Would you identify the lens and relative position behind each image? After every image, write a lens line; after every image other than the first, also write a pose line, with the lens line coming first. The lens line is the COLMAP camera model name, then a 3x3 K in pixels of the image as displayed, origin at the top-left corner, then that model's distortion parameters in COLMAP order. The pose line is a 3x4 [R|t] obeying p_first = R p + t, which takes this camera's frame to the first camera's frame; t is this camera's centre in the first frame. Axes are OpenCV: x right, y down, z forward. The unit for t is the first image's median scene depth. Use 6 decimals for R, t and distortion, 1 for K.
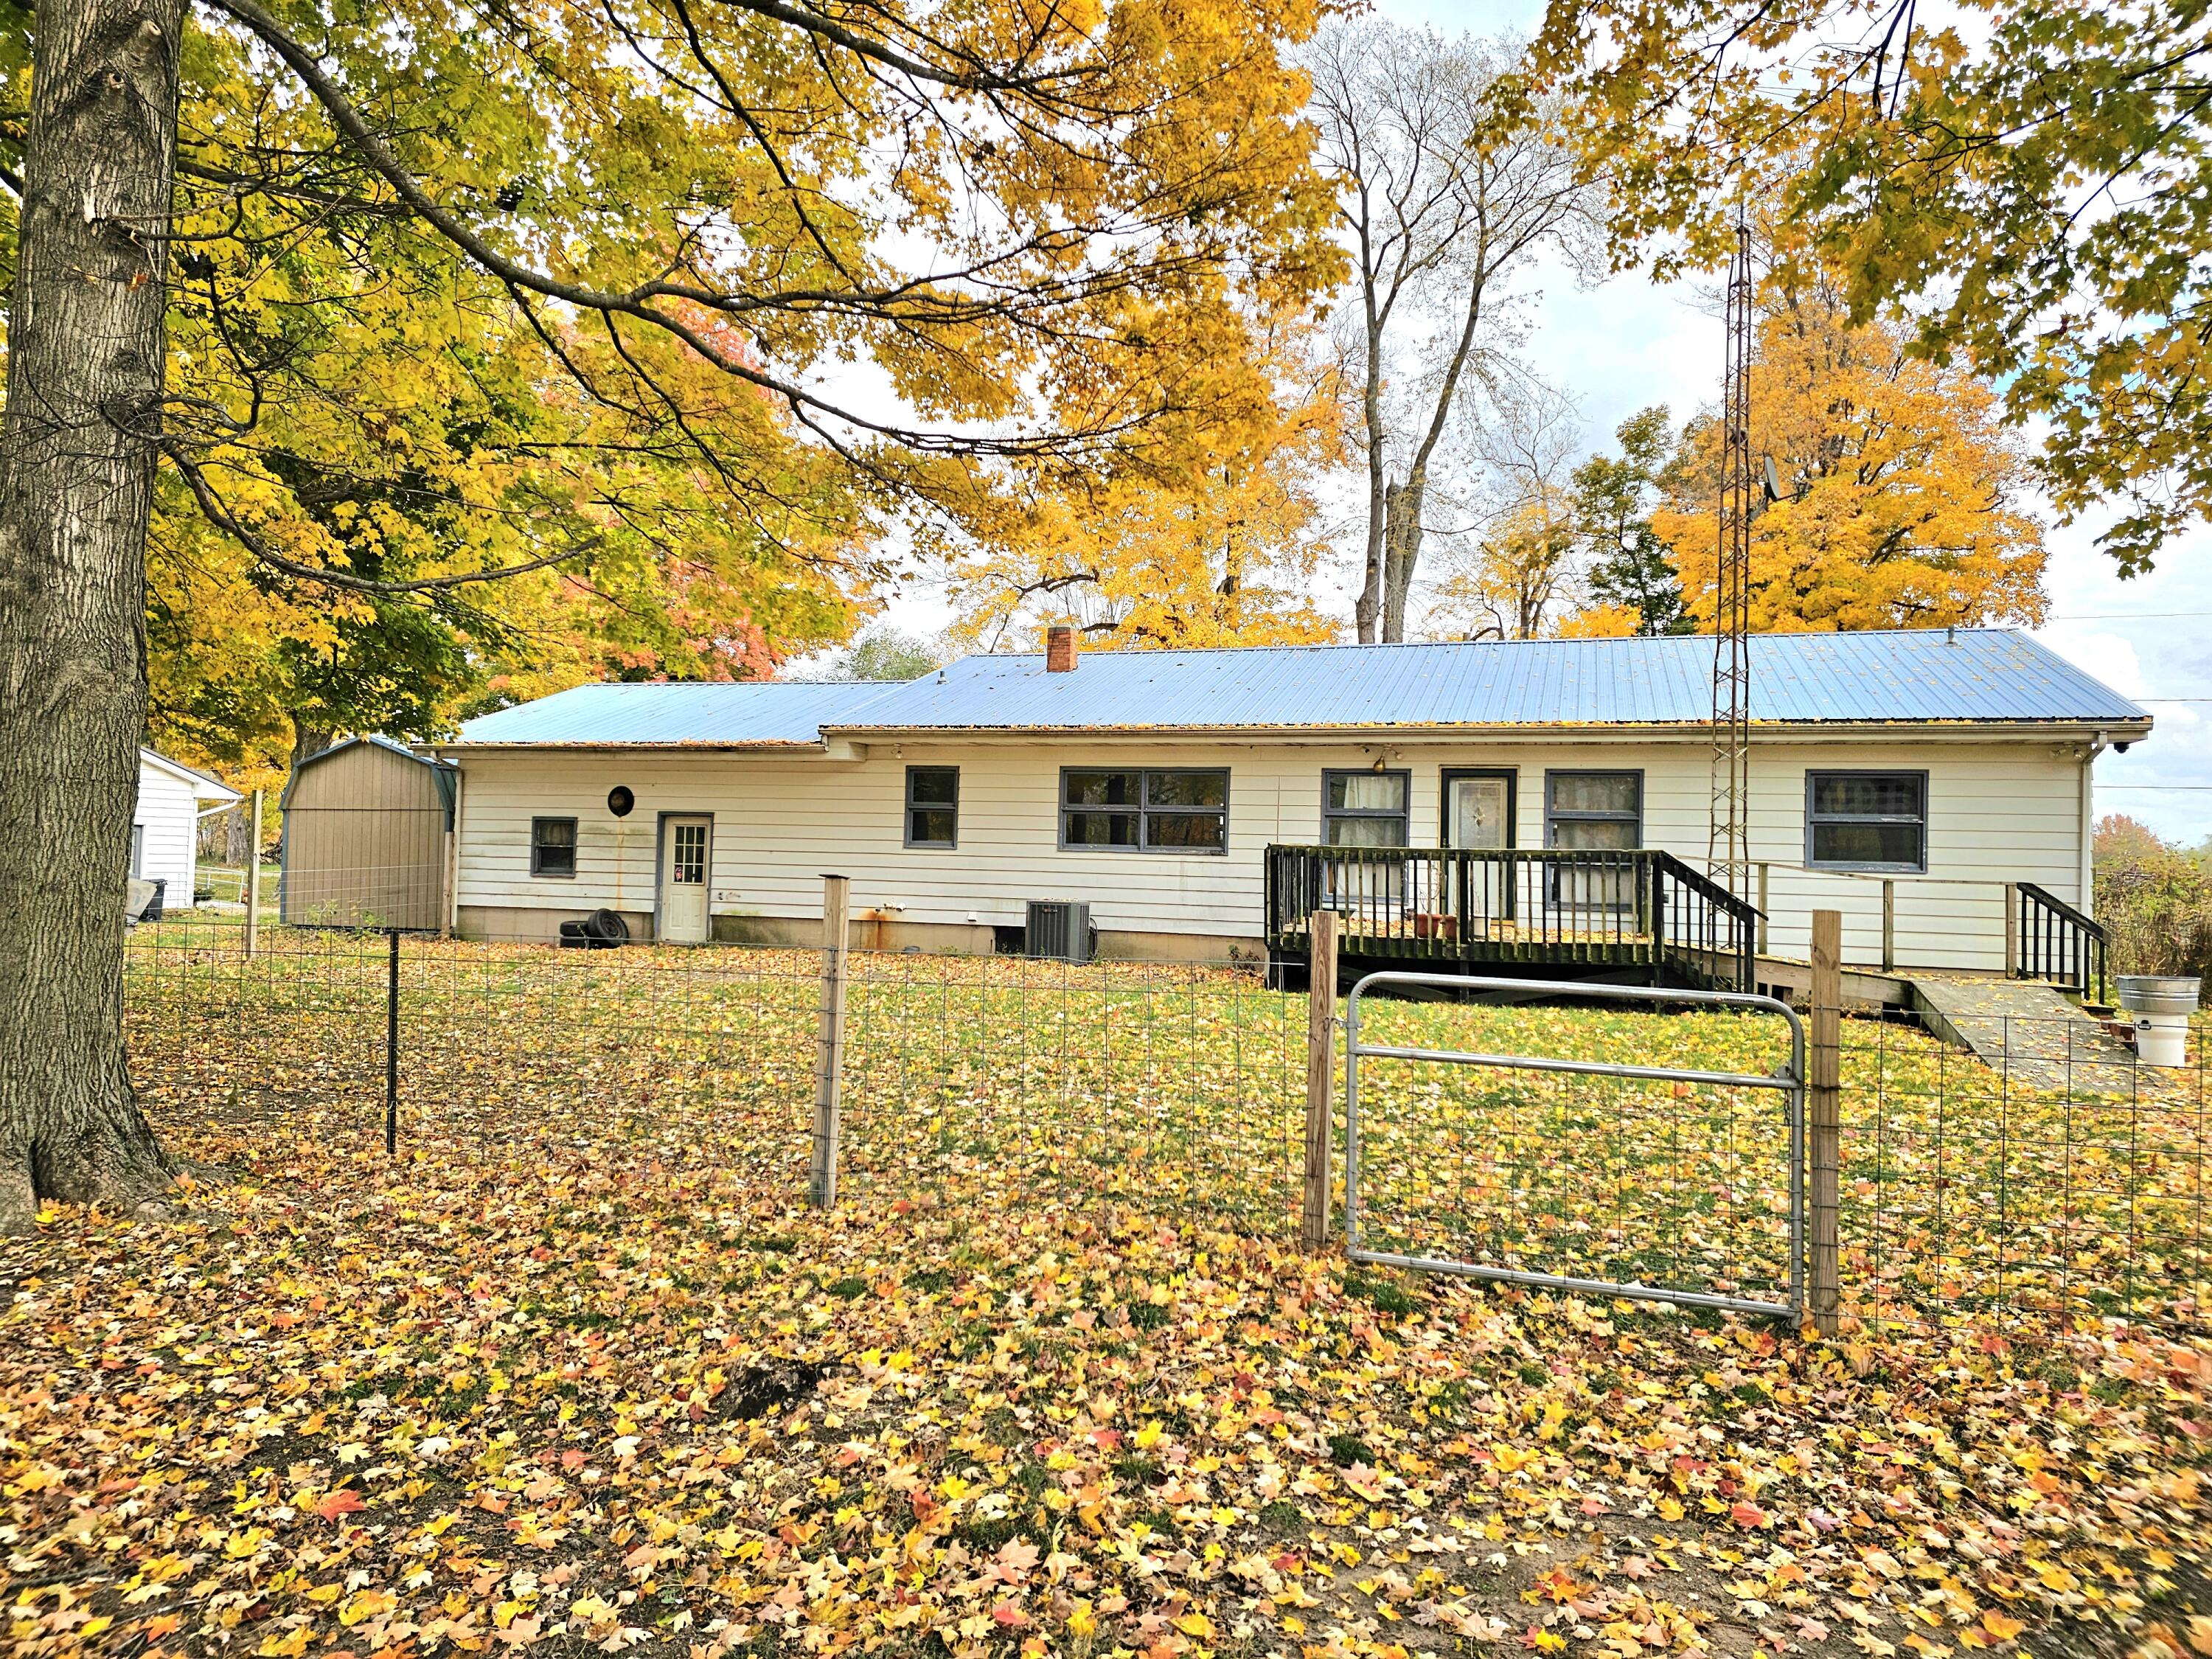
lens RADIAL K [[1464.1, 0, 1106.0], [0, 1464.1, 829.5], [0, 0, 1]] dist [0.082753, -0.079990]
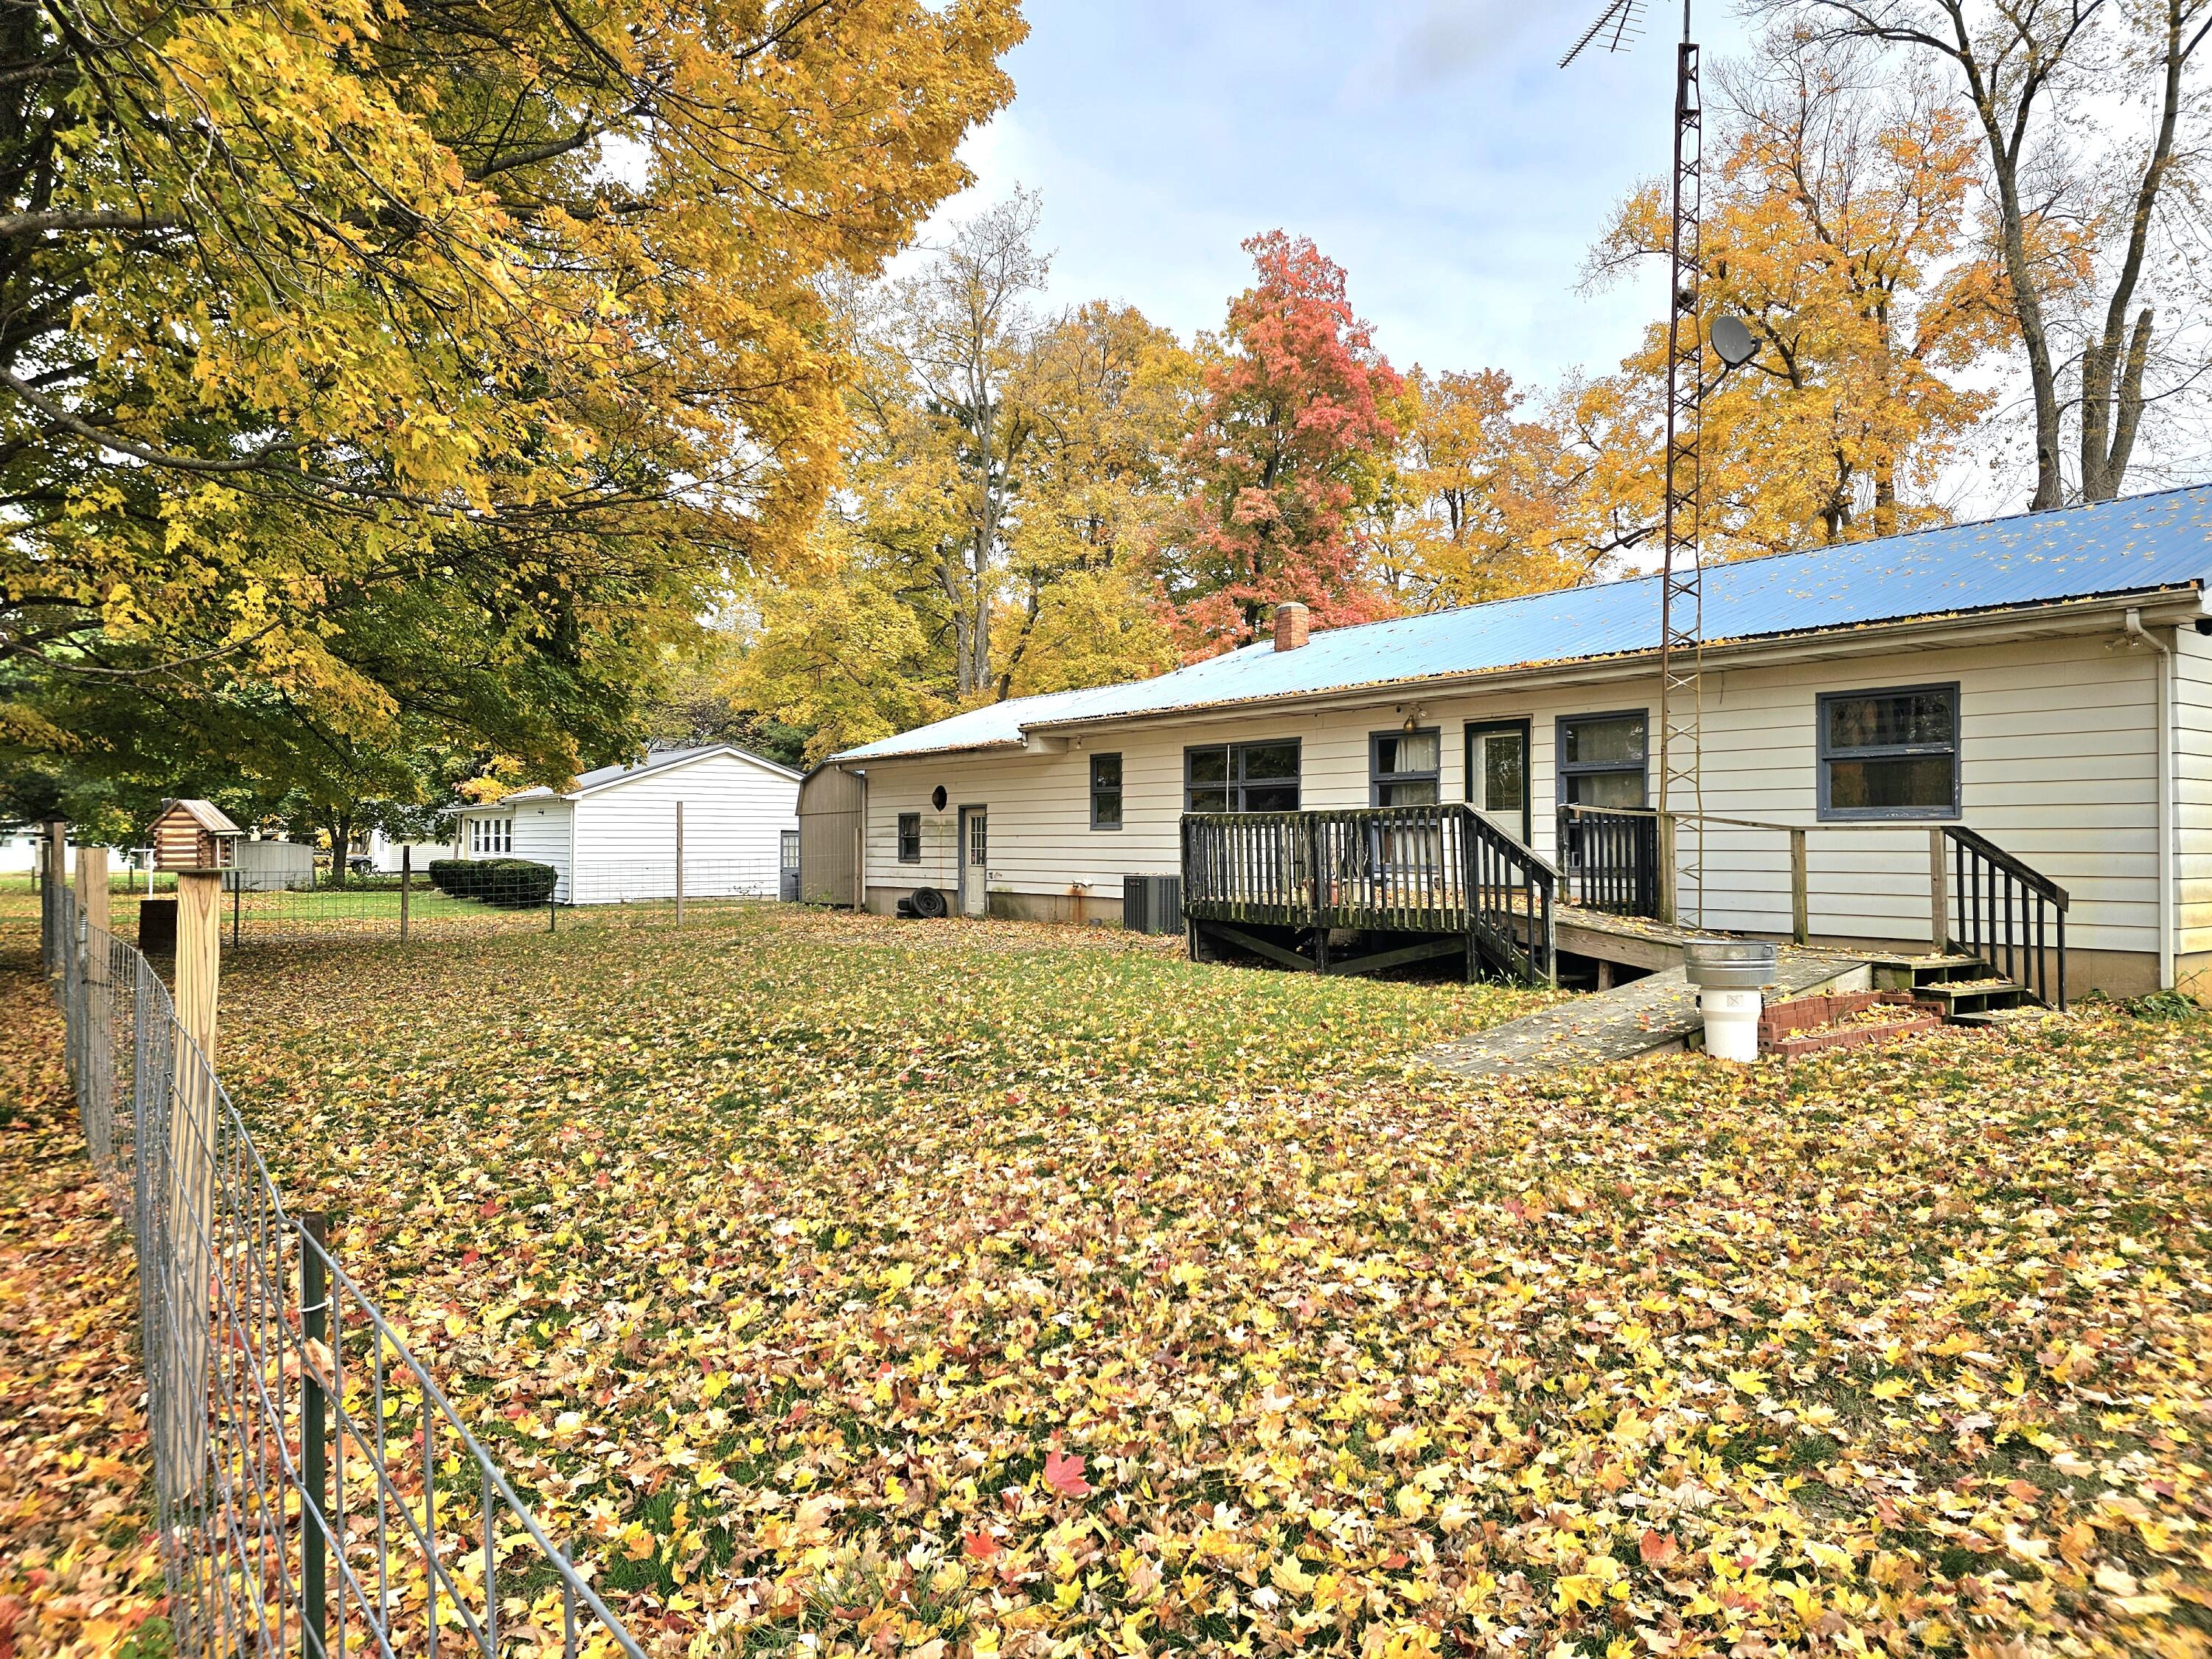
lens RADIAL K [[1490.5, 0, 1097.6], [0, 1490.5, 822.9], [0, 0, 1]] dist [0.052951, -0.056243]
pose [[0.801678, -0.034133, -0.596781, 0.545450], [0.032752, 0.999377, -0.013162, 0.022865], [0.596858, -0.008994, 0.802296, 0.103459]]
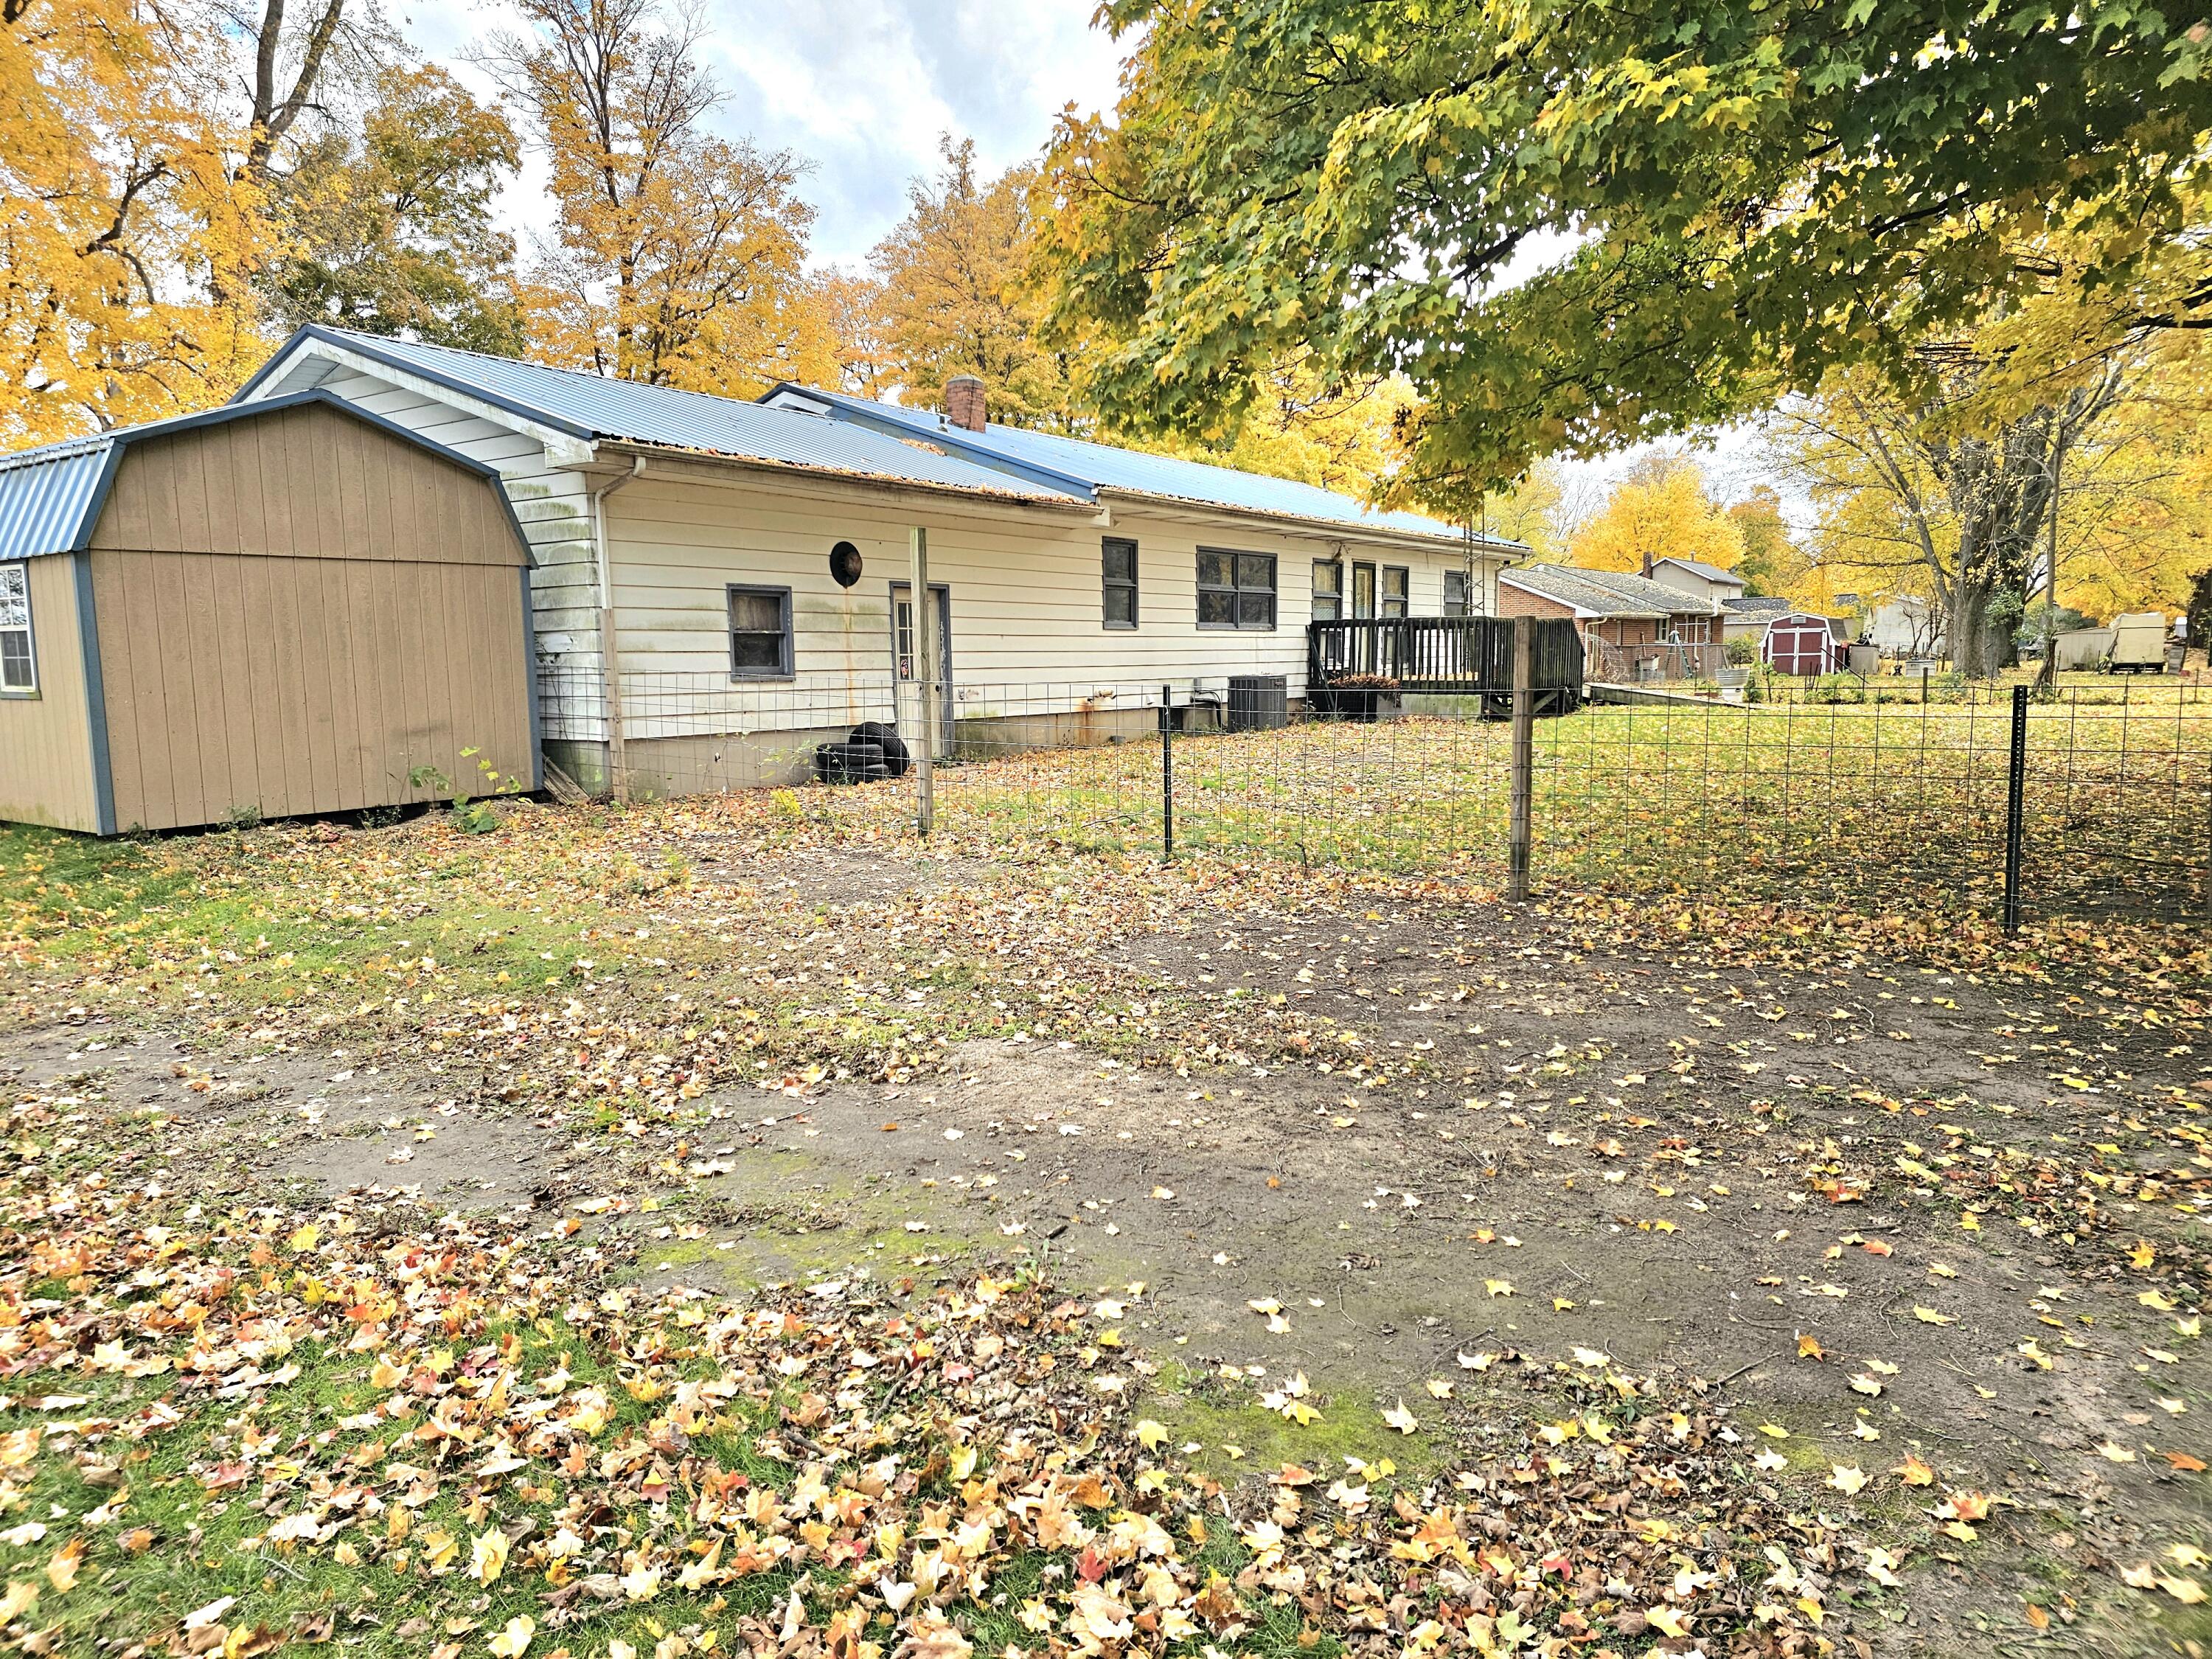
lens RADIAL K [[1464.1, 0, 1106.0], [0, 1464.1, 829.5], [0, 0, 1]] dist [0.082753, -0.079990]
pose [[0.308485, -0.132270, 0.941988, -1.026067], [0.020555, 0.990981, 0.132418, 0.015894], [-0.951007, -0.021486, 0.308422, 0.728819]]
